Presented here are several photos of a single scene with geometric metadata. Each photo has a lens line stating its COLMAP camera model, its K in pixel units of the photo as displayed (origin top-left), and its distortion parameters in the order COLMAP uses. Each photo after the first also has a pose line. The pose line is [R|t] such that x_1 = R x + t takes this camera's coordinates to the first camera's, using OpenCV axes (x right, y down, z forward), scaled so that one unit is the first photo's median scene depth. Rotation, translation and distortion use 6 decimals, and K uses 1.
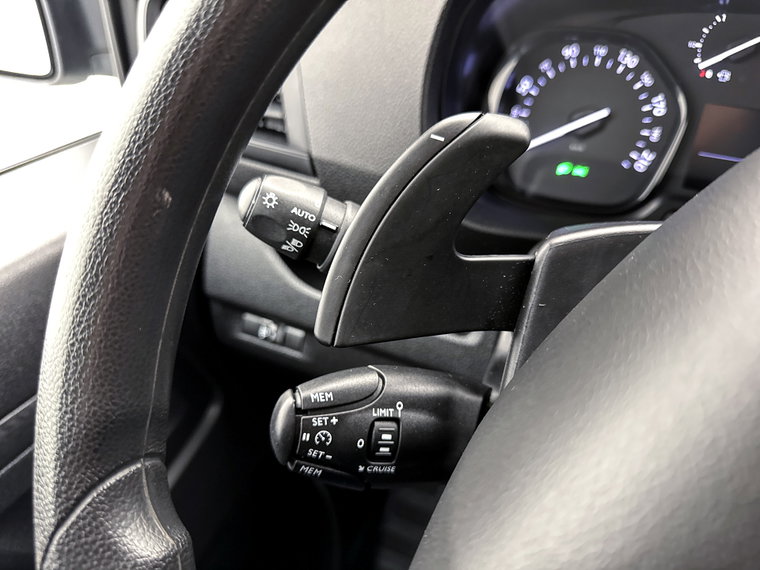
lens RADIAL K [[538.1, 0, 387.0], [0, 538.1, 286.9], [0, 0, 1]] dist [0.040528, -0.064504]
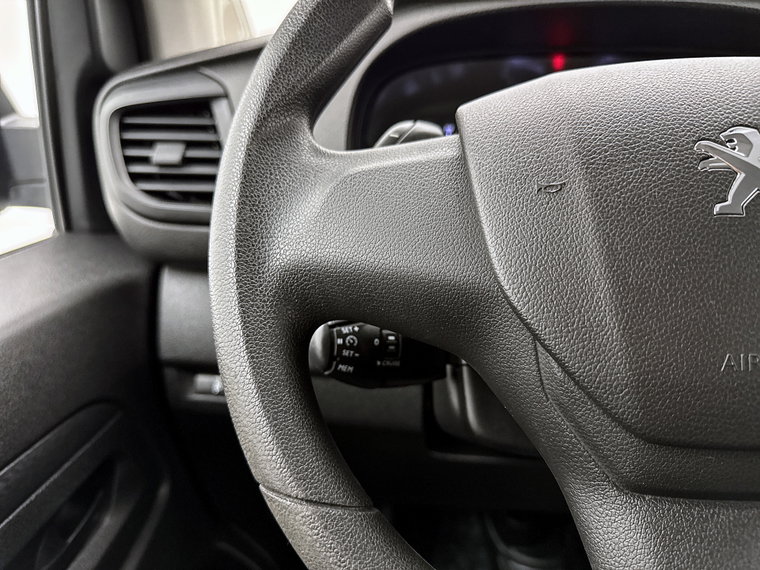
lens RADIAL K [[538.1, 0, 373.7], [0, 538.1, 284.7], [0, 0, 1]] dist [0.040528, -0.064504]
pose [[0.959736, -0.129911, 0.249058, -0.393219], [0.190815, 0.952179, -0.238633, 0.484694], [-0.206147, 0.276549, 0.938629, -0.385179]]
